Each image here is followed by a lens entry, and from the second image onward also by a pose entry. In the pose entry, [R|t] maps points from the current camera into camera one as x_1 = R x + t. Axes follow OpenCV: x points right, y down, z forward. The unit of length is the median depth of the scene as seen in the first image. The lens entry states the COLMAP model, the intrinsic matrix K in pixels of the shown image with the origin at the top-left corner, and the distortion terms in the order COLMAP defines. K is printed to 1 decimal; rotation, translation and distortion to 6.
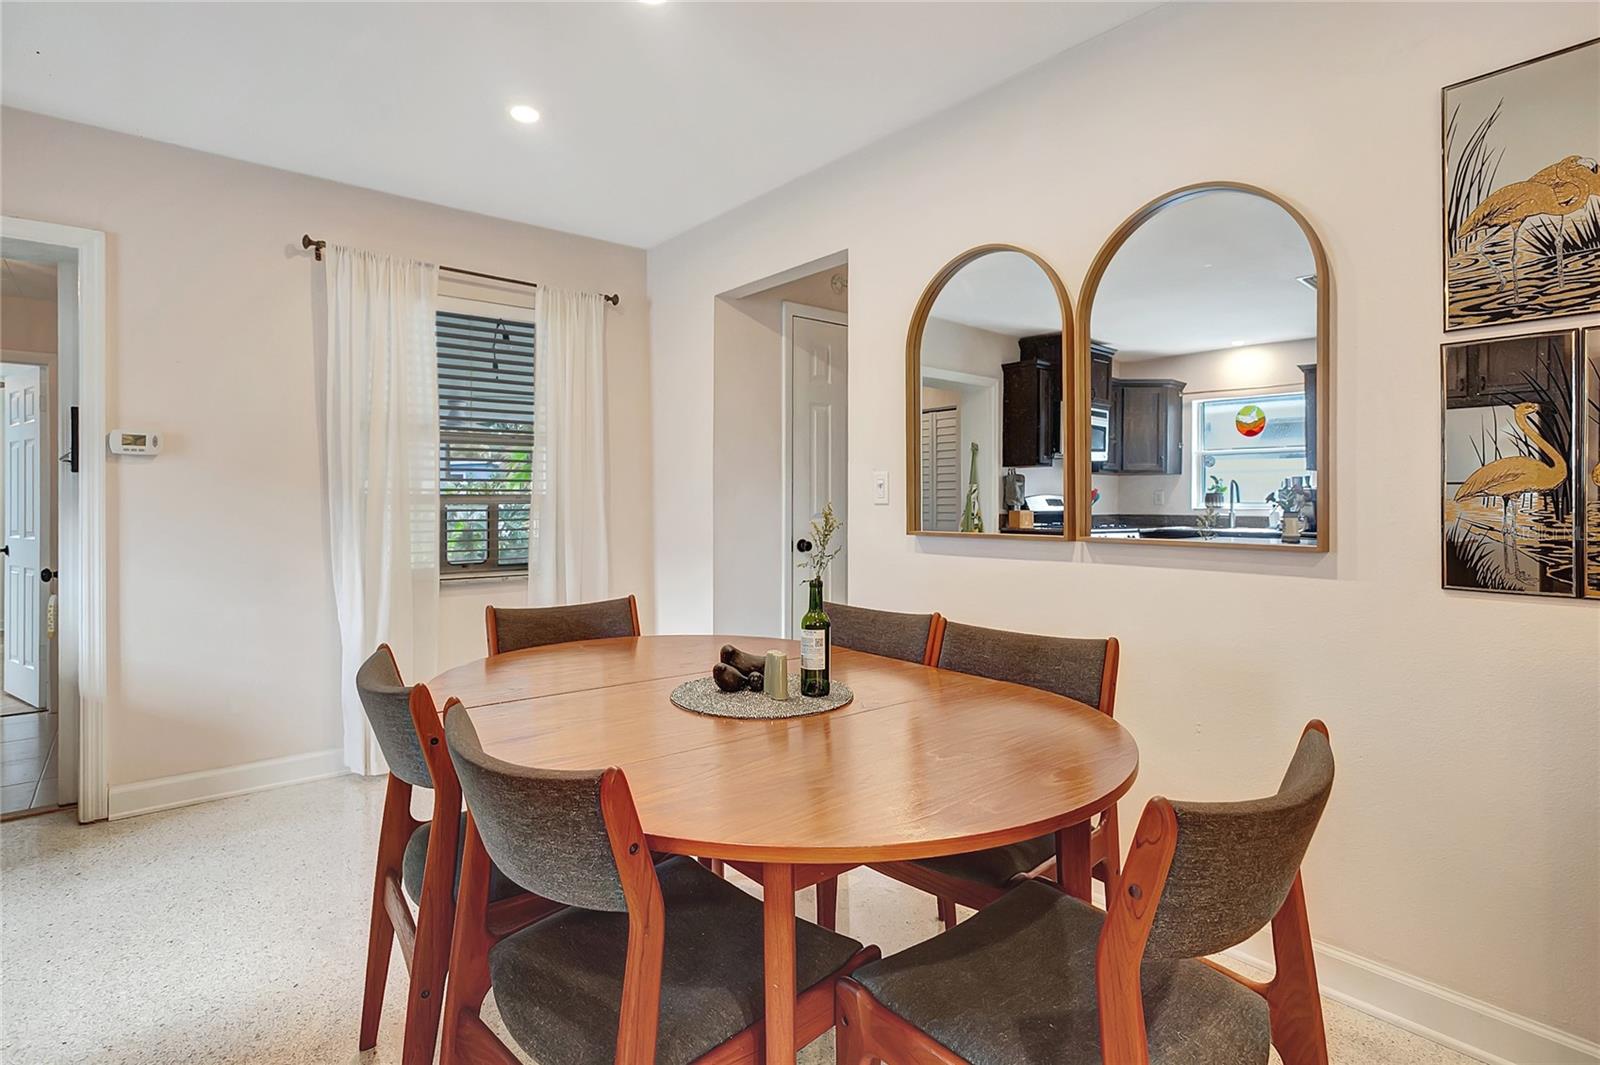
lens RADIAL K [[800.9, 0, 798.2], [0, 800.9, 493.9], [0, 0, 1]] dist [-0.040542, 0.033201]
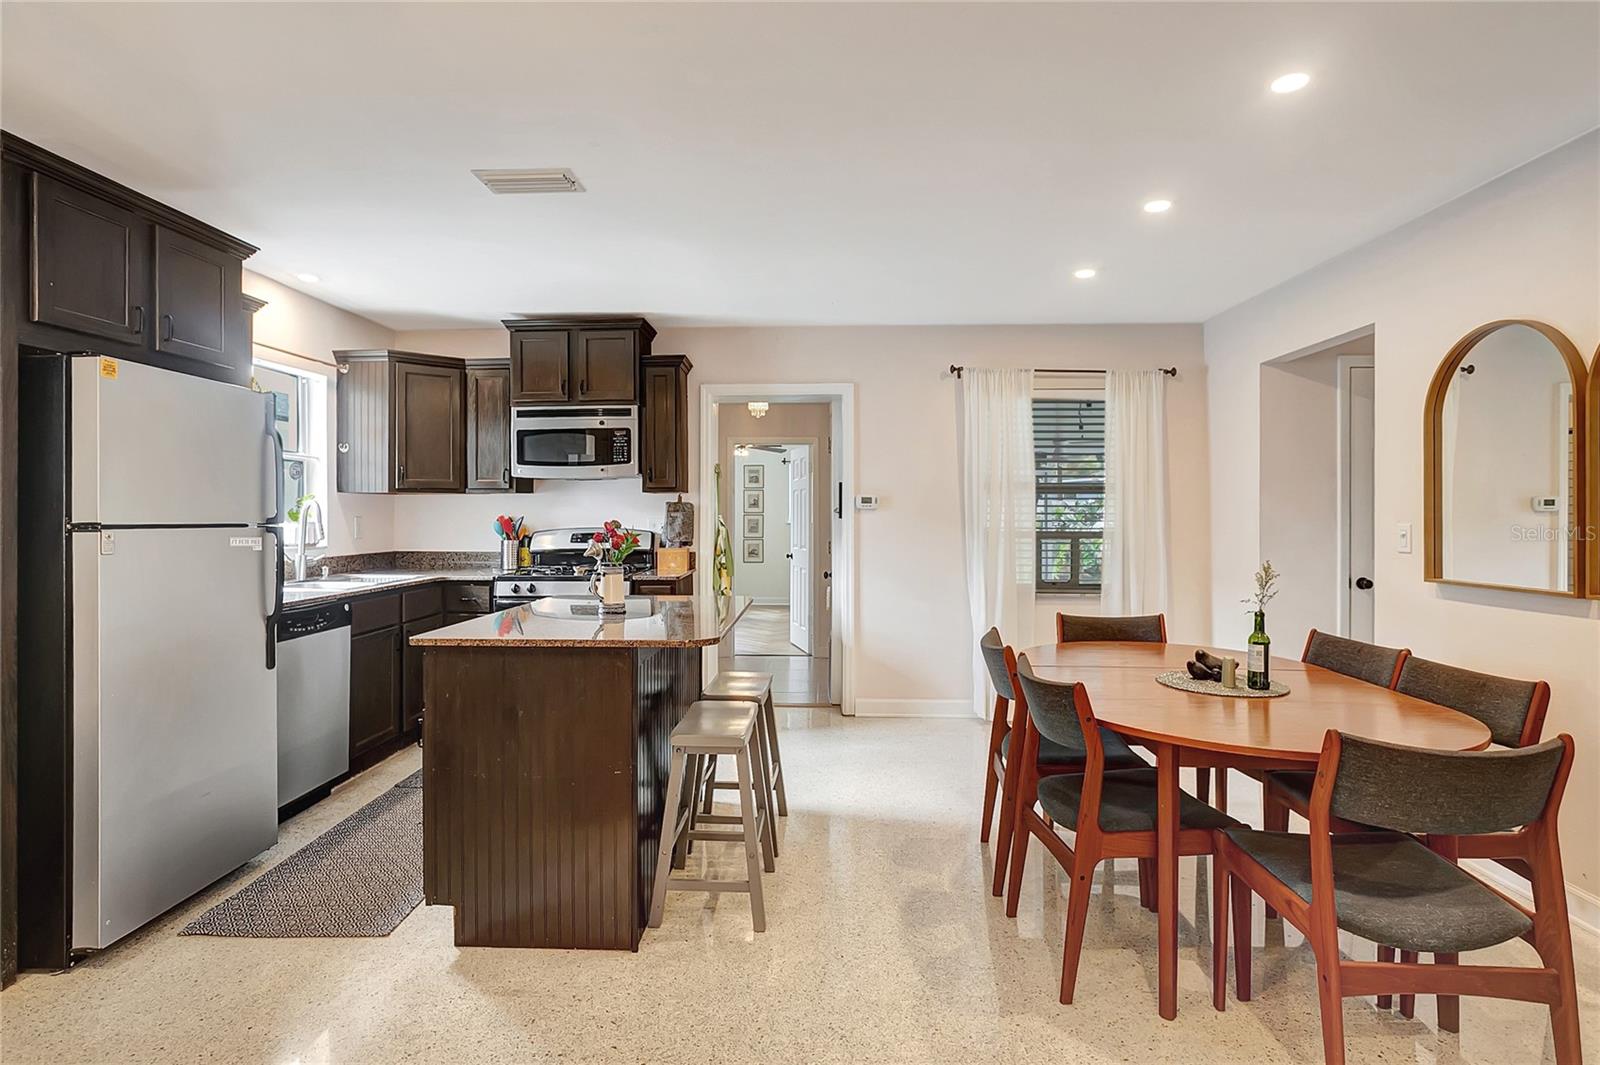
lens RADIAL K [[797.9, 0, 796.5], [0, 797.9, 519.1], [0, 0, 1]] dist [-0.045593, 0.033139]
pose [[0.739044, 0.008177, -0.673608, 0.218270], [0.000683, 0.999917, 0.012888, -0.048752], [0.673657, -0.009985, 0.738977, -0.385783]]
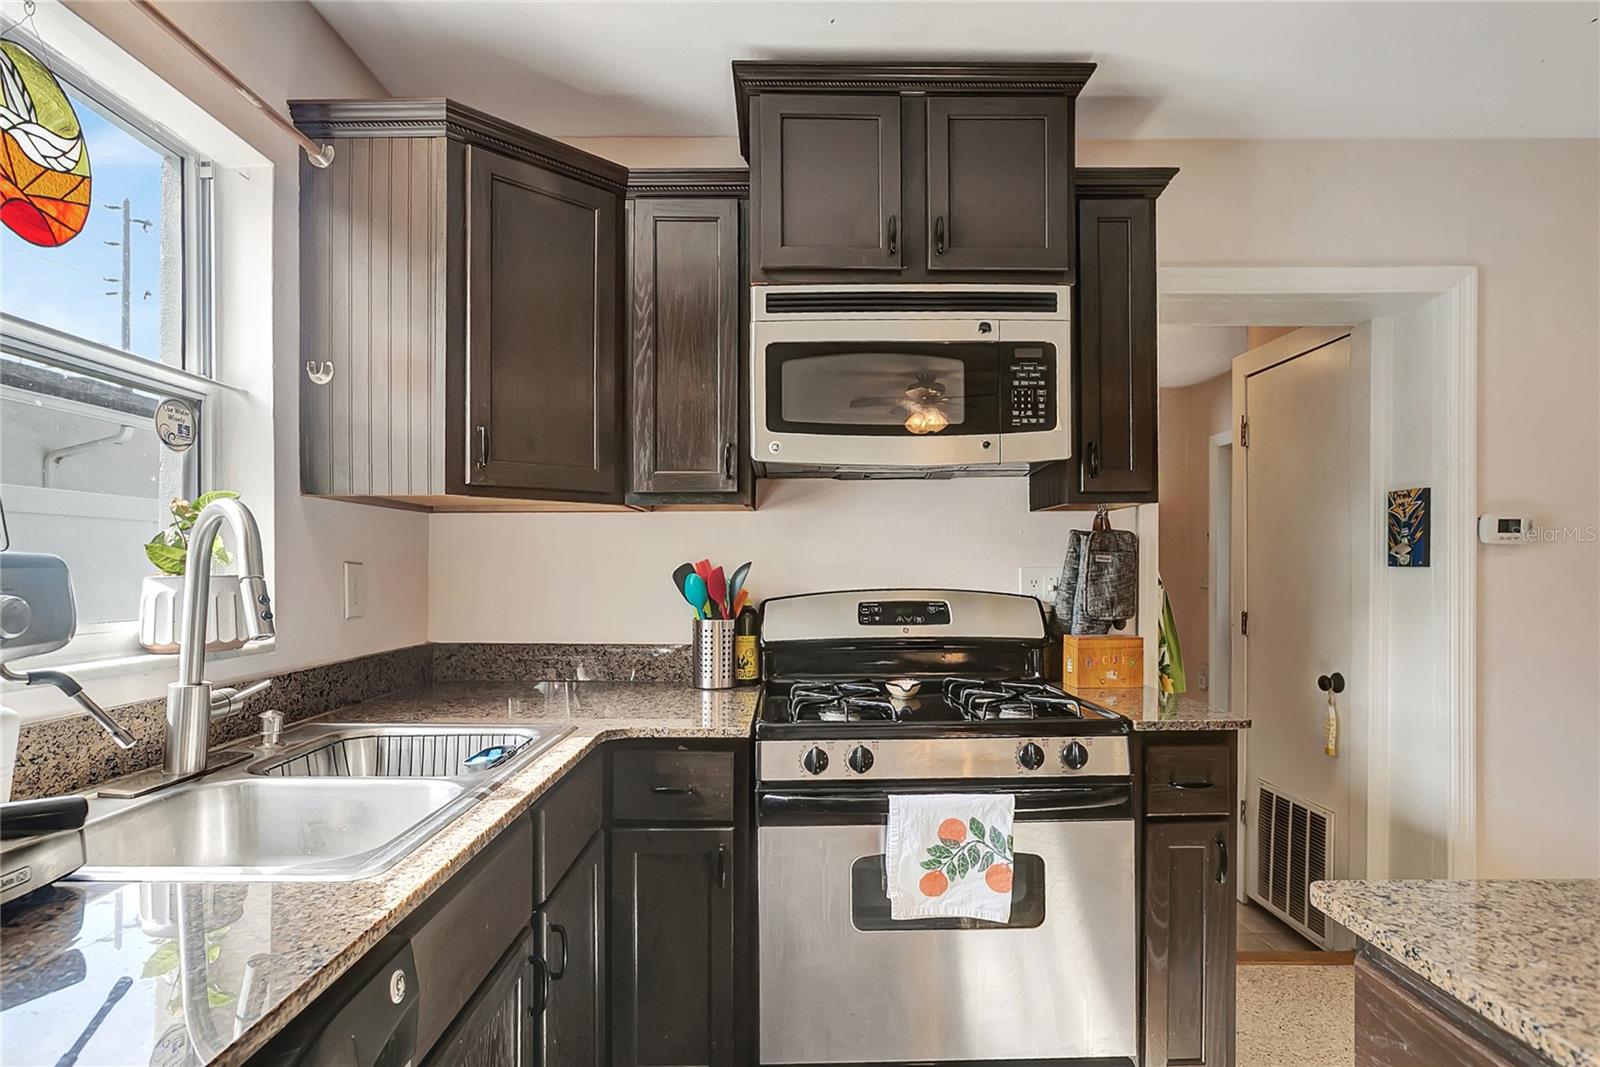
lens RADIAL K [[848.0, 0, 802.7], [0, 848.0, 567.3], [0, 0, 1]] dist [-0.043743, 0.041734]
pose [[0.769448, 0.001481, -0.638708, -0.834148], [0.002110, 0.999986, 0.004860, -0.032451], [0.638706, -0.005087, 0.769434, -0.081116]]
